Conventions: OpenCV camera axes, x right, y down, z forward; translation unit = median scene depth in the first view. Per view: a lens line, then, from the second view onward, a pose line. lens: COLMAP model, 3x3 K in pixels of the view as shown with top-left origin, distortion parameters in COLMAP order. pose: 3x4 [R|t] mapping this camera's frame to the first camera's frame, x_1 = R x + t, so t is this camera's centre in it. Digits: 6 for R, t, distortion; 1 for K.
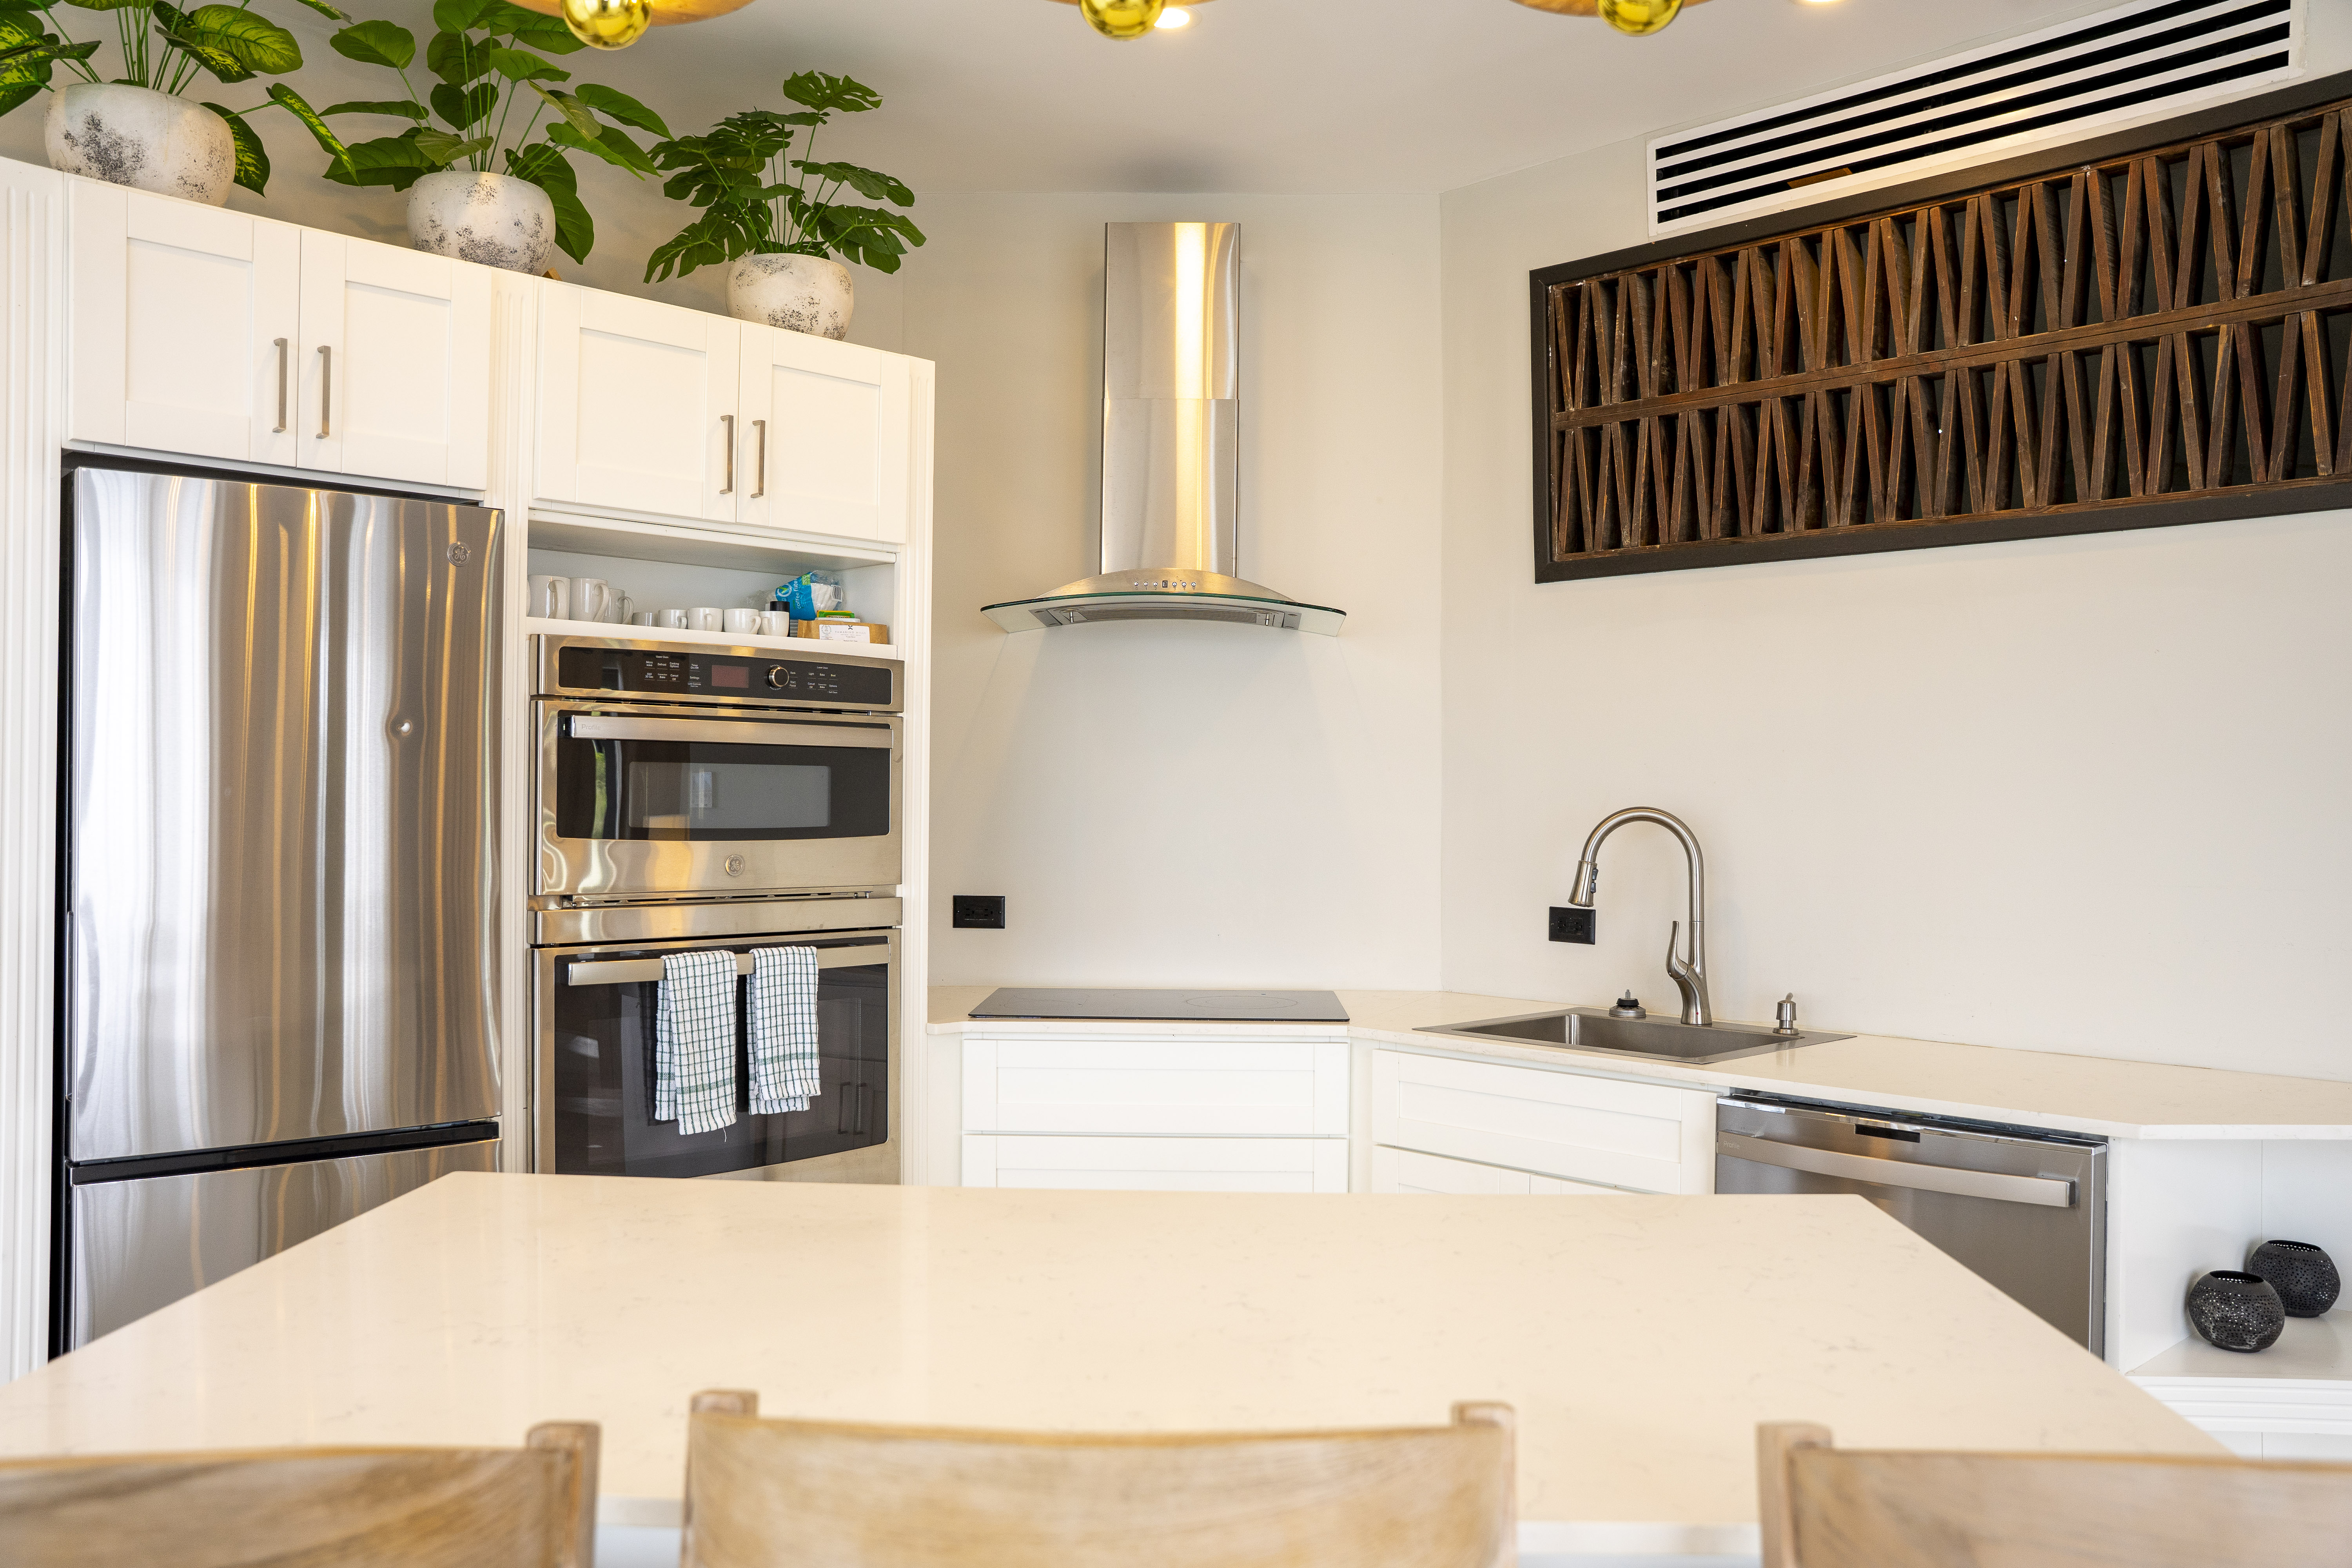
lens RADIAL K [[1924.0, 0, 1176.8], [0, 1924.0, 786.2], [0, 0, 1]] dist [-0.000305, -0.000982]
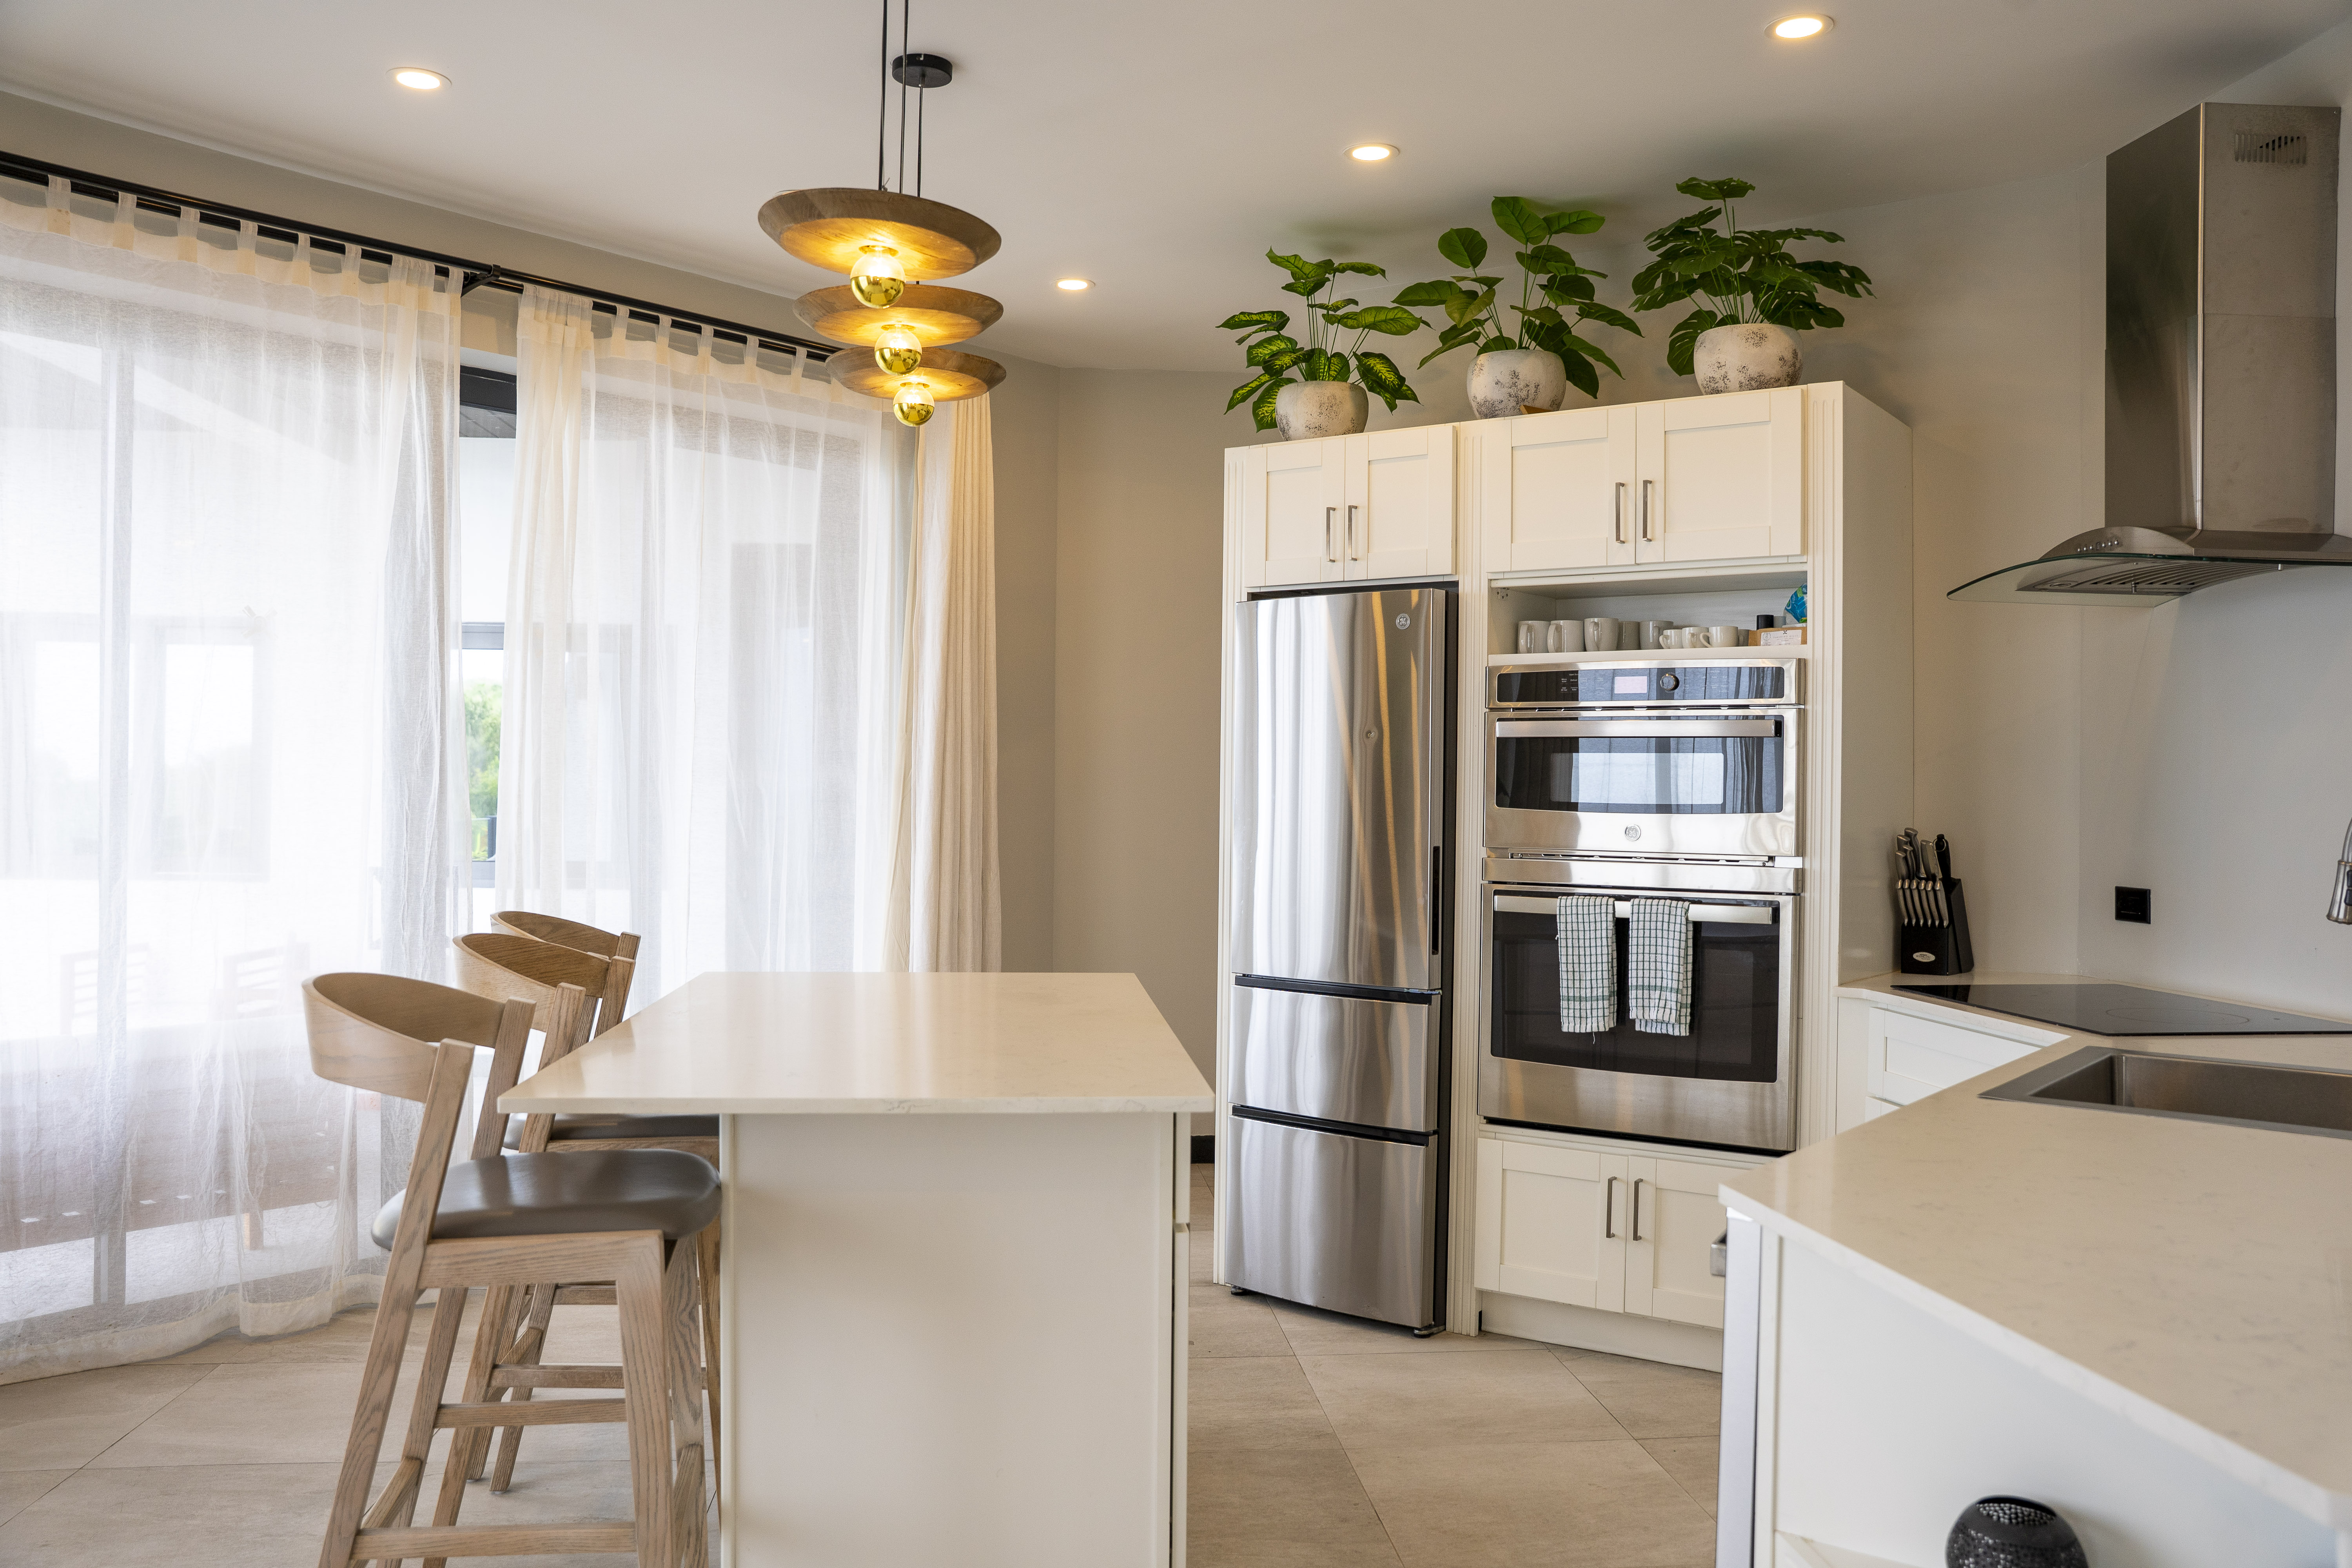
lens RADIAL K [[1924.0, 0, 1177.2], [0, 1924.0, 788.5], [0, 0, 1]] dist [-0.000305, -0.000982]
pose [[0.160524, -0.016004, -0.986902, 1.001882], [-0.008906, 0.999804, -0.017661, 0.038156], [0.986992, 0.011625, 0.160350, 0.510817]]
